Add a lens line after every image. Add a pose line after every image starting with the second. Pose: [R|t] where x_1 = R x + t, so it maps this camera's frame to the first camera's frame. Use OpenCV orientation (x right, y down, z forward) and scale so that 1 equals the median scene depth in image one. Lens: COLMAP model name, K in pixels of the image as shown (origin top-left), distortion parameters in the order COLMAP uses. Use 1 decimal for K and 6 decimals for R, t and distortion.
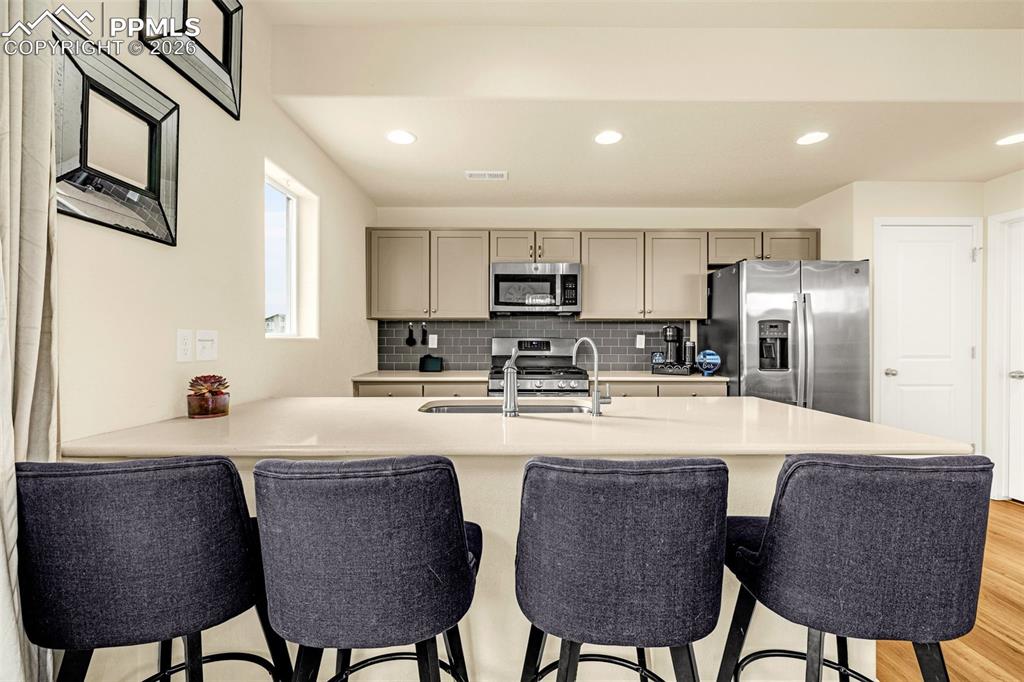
lens RADIAL K [[452.1, 0, 518.8], [0, 452.1, 341.6], [0, 0, 1]] dist [0.000611, -0.000209]
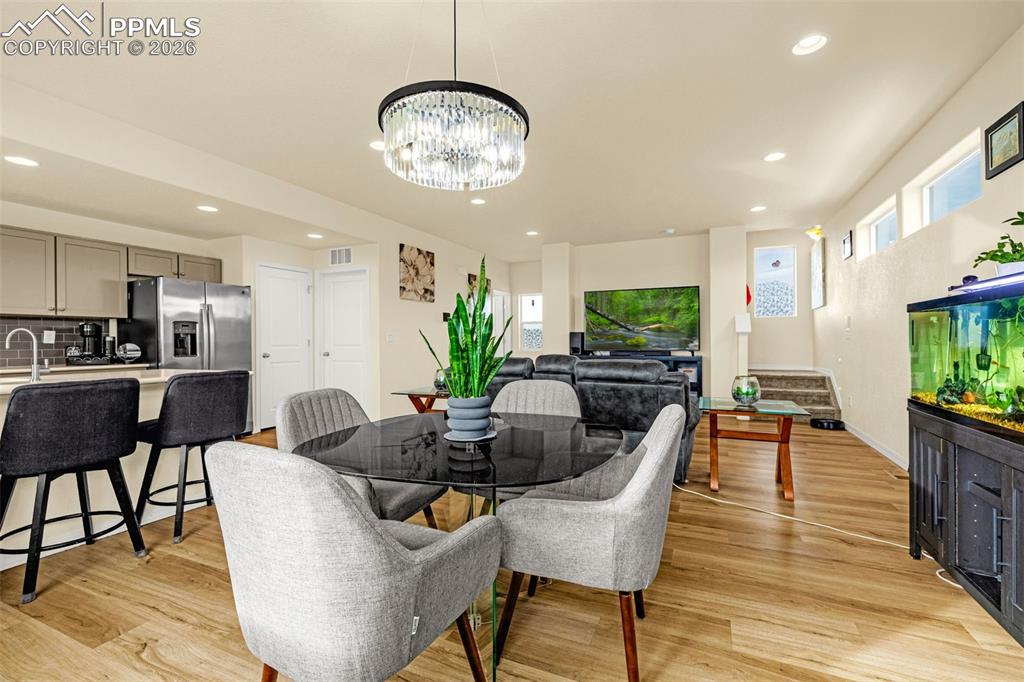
lens RADIAL K [[431.5, 0, 515.1], [0, 431.5, 338.9], [0, 0, 1]] dist [0.001105, 0.000362]
pose [[0.429500, -0.001017, 0.903067, -0.194765], [0.010062, 0.999943, -0.003660, 0.021020], [-0.903011, 0.010659, 0.429485, -0.463569]]
